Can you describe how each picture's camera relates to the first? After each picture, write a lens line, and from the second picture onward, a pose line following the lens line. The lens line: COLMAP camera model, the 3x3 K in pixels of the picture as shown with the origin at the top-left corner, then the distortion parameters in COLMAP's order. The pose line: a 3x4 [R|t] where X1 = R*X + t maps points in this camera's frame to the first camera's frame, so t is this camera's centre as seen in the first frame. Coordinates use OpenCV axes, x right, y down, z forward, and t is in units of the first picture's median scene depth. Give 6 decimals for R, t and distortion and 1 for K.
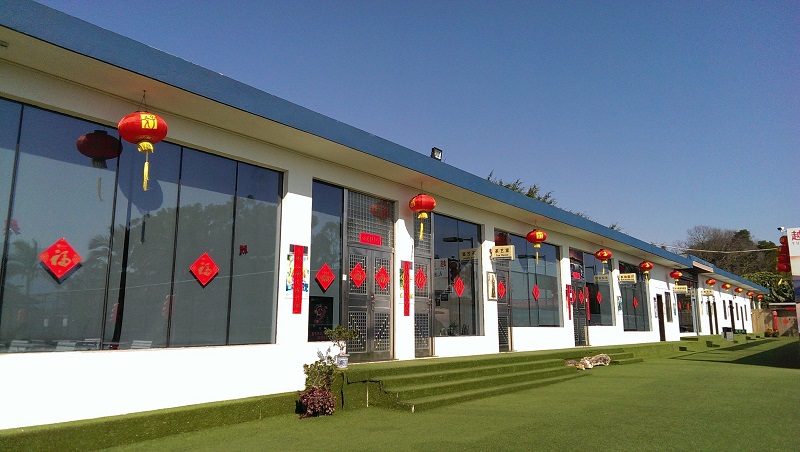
lens RADIAL K [[562.9, 0, 400.0], [0, 562.9, 226.0], [0, 0, 1]] dist [0.124218, -0.159947]
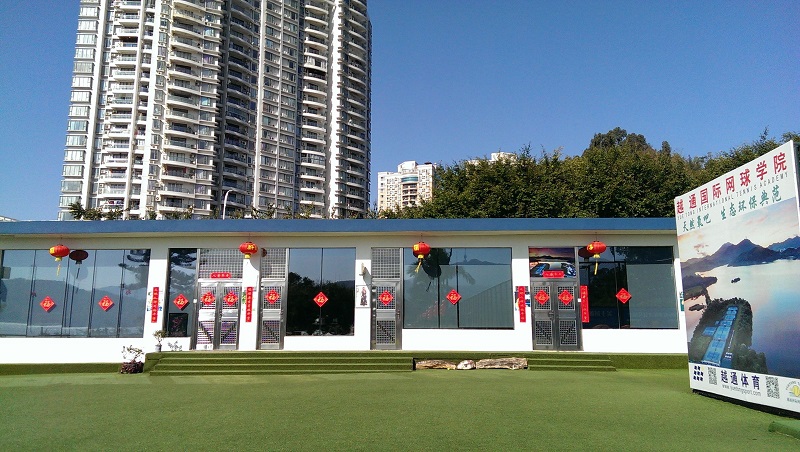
lens RADIAL K [[562.9, 0, 400.0], [0, 562.9, 226.0], [0, 0, 1]] dist [0.124218, -0.159947]
pose [[0.595286, -0.127928, -0.793265, 1.609993], [0.136637, 0.988982, -0.056955, 0.046009], [0.791811, -0.074485, 0.606207, 0.423143]]
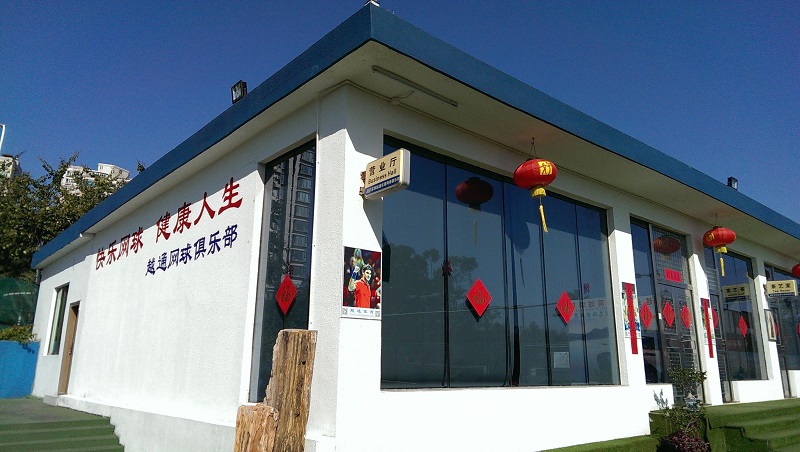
lens RADIAL K [[562.9, 0, 400.0], [0, 562.9, 226.0], [0, 0, 1]] dist [0.124218, -0.159947]
pose [[0.981260, -0.030536, -0.190253, -0.323230], [0.019188, 0.997941, -0.061205, -0.010221], [0.191730, 0.056408, 0.979825, -0.047891]]
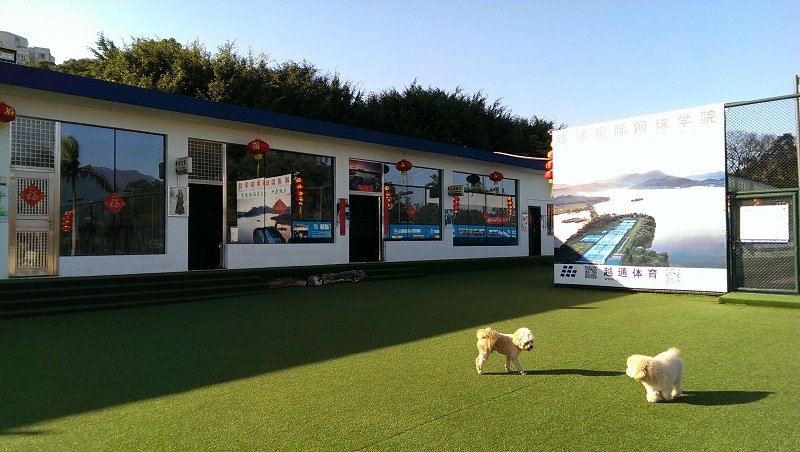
lens RADIAL K [[562.9, 0, 400.0], [0, 562.9, 226.0], [0, 0, 1]] dist [0.124218, -0.159947]
pose [[0.994032, -0.001988, -0.109069, 0.827111], [0.018435, 0.988515, 0.149996, 0.015808], [0.107518, -0.151111, 0.982652, 0.143526]]
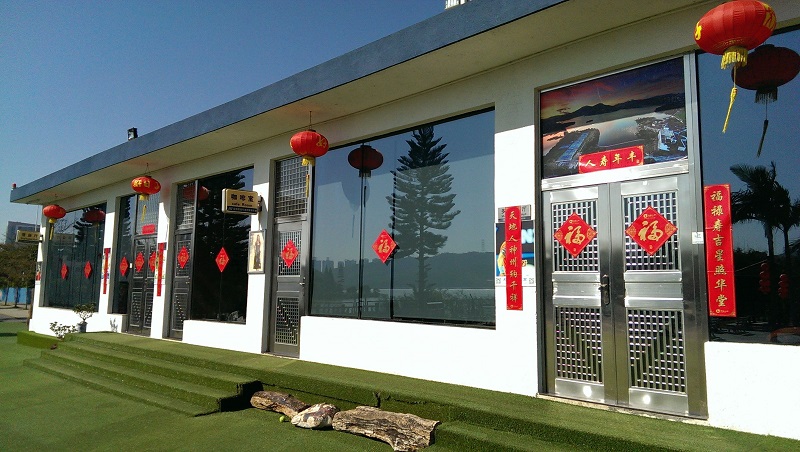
lens RADIAL K [[562.9, 0, 400.0], [0, 562.9, 226.0], [0, 0, 1]] dist [0.124218, -0.159947]
pose [[-0.086156, -0.108212, -0.990387, 1.069862], [0.159336, 0.979792, -0.120915, 0.242542], [0.983458, -0.168222, -0.067173, 1.604806]]
